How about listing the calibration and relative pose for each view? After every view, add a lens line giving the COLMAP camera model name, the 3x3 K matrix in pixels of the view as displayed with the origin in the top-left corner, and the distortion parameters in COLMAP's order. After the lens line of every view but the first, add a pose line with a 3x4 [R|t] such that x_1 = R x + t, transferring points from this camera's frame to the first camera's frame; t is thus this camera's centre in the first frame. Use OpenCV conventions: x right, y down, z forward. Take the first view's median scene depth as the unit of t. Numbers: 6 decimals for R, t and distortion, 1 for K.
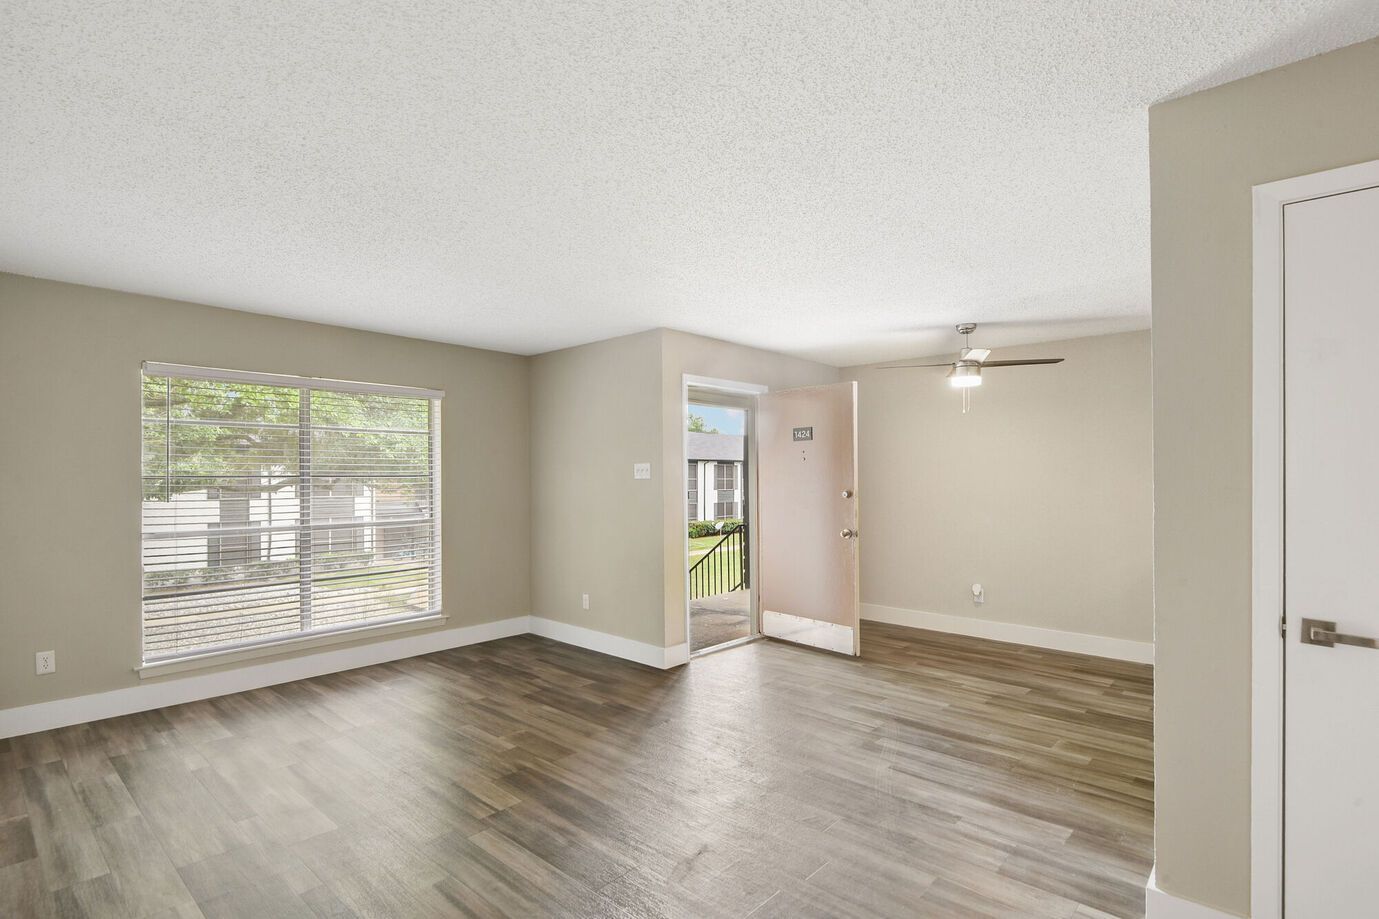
lens RADIAL K [[661.4, 0, 689.5], [0, 661.4, 459.5], [0, 0, 1]] dist [0.028107, -0.000241]
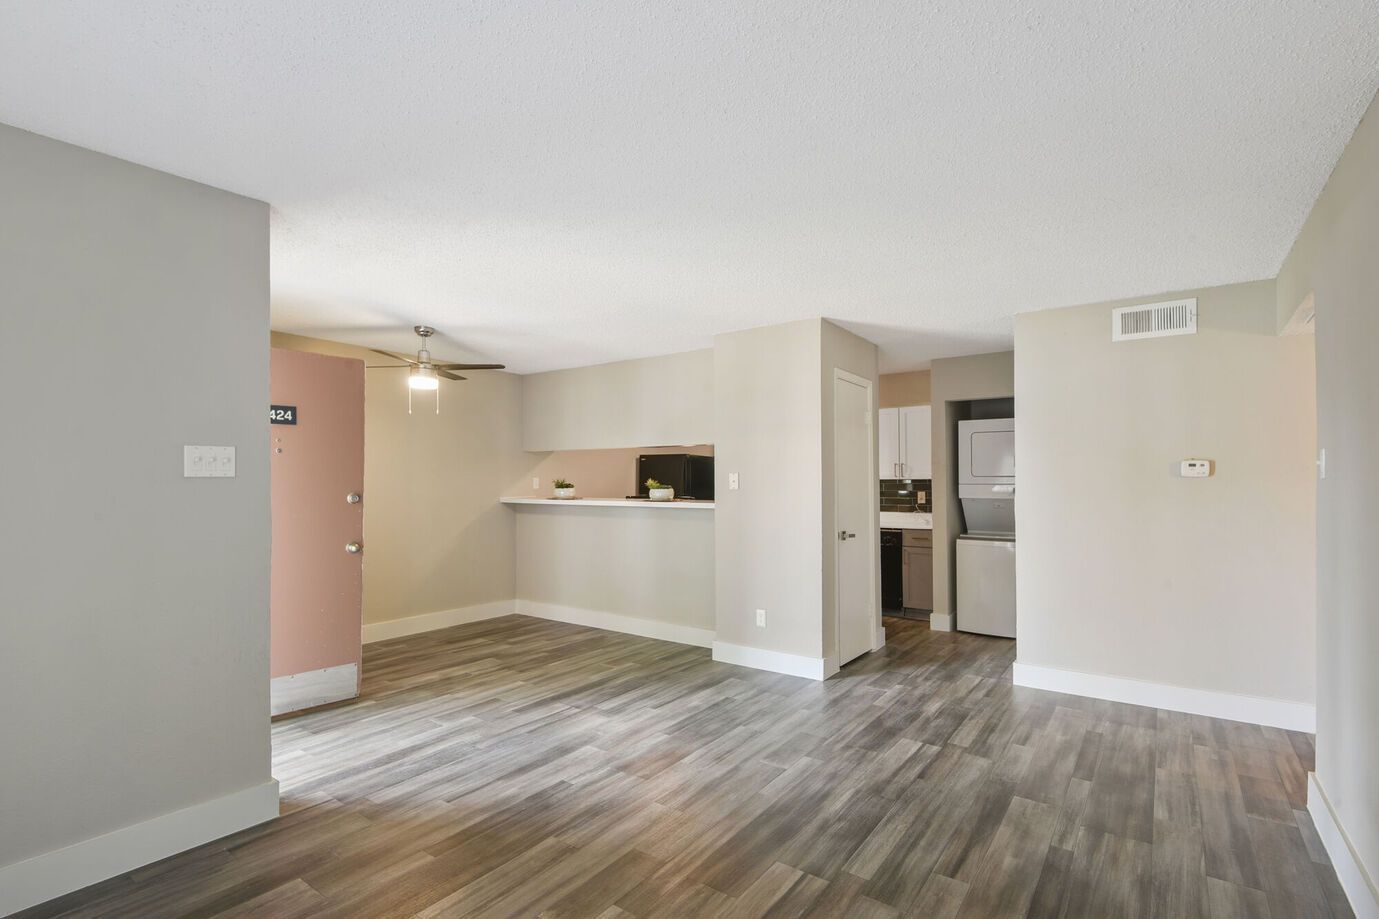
lens RADIAL K [[661.4, 0, 689.5], [0, 661.4, 459.5], [0, 0, 1]] dist [0.028107, -0.000241]
pose [[-0.102284, 0.034913, 0.994142, -0.754456], [-0.030513, 0.998804, -0.038217, 0.029725], [-0.994287, -0.034243, -0.101096, 0.838345]]
